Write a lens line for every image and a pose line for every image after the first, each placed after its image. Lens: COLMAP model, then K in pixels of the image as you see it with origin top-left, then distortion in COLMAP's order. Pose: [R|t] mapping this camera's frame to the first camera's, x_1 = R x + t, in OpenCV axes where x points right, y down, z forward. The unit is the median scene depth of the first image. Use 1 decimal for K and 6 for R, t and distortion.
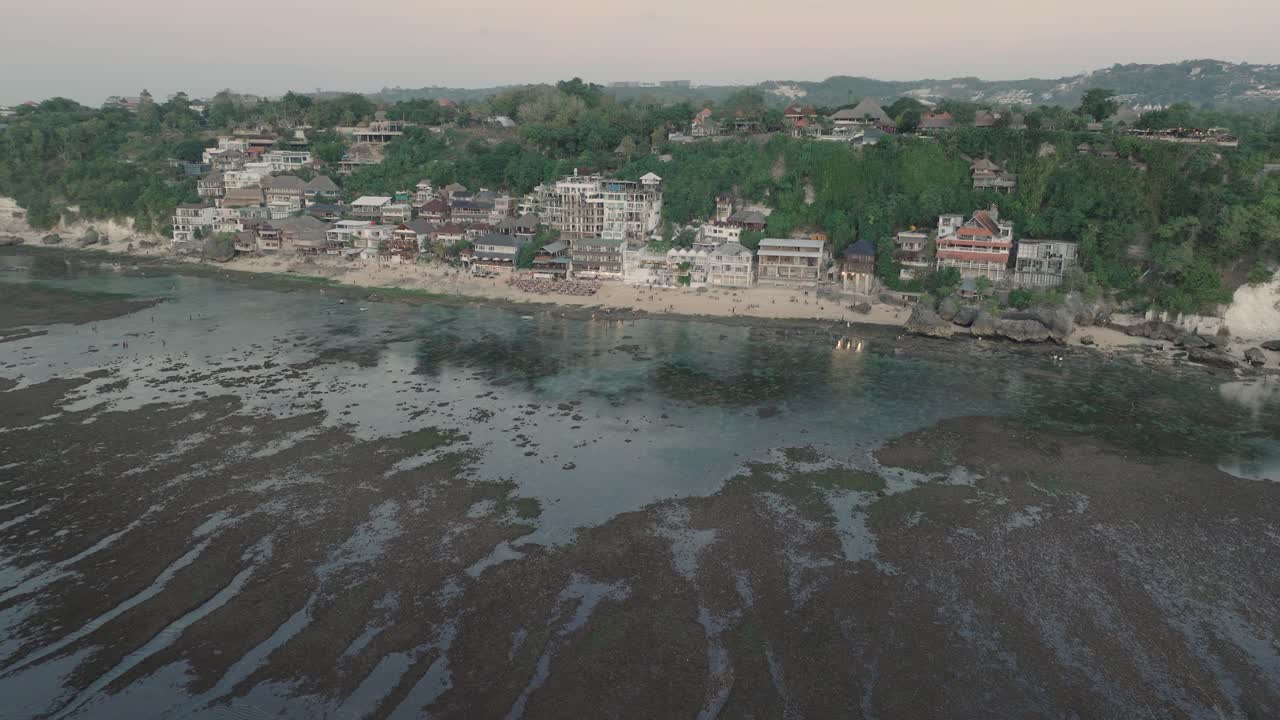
lens RADIAL K [[896.9, 0, 639.8], [0, 896.9, 333.6], [0, 0, 1]] dist [0.004334, -0.002823]
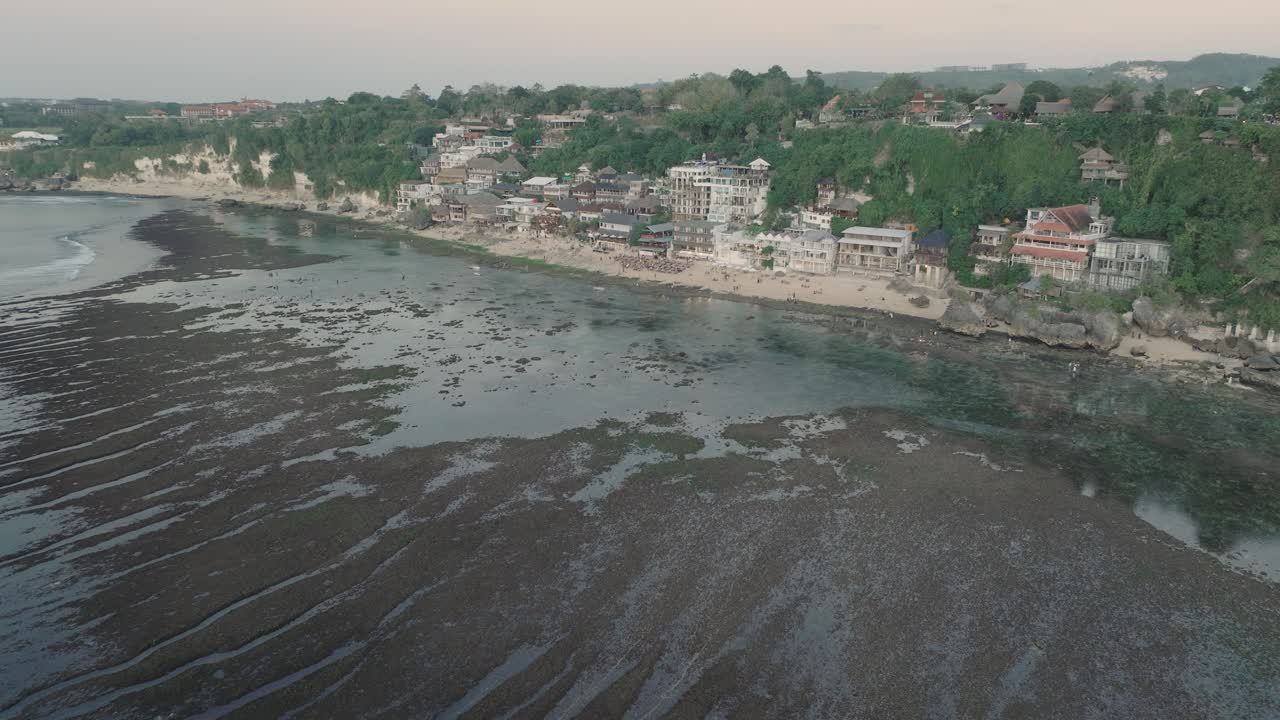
lens RADIAL K [[896.9, 0, 639.8], [0, 896.9, 333.6], [0, 0, 1]] dist [0.004334, -0.002823]
pose [[0.934476, 0.081167, -0.346650, 0.266165], [-0.076713, 0.996699, 0.026578, 0.003342], [0.347663, 0.001756, 0.937618, -0.008638]]
